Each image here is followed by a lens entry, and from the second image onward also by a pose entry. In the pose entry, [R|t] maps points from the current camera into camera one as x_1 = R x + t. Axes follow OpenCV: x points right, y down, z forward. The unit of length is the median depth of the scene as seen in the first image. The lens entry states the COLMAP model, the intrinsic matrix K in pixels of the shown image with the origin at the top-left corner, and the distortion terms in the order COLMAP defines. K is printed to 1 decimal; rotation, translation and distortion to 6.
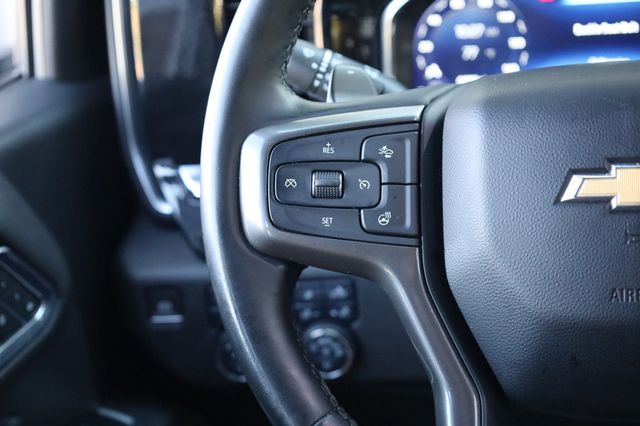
lens RADIAL K [[903.0, 0, 320.0], [0, 903.0, 213.0], [0, 0, 1]] dist [-0.013372, 0.039347]
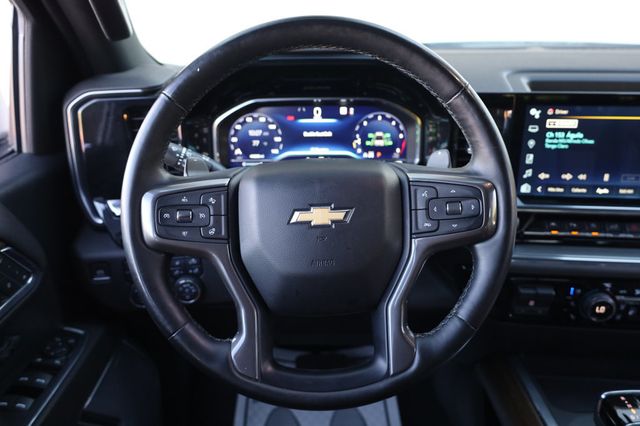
lens RADIAL K [[481.4, 0, 320.0], [0, 481.4, 213.0], [0, 0, 1]] dist [-0.009515, -0.003818]
pose [[0.963006, -0.019787, 0.268751, 0.008237], [0.014865, 0.999683, 0.020337, -0.042805], [-0.269068, -0.015590, 0.962995, -0.135021]]
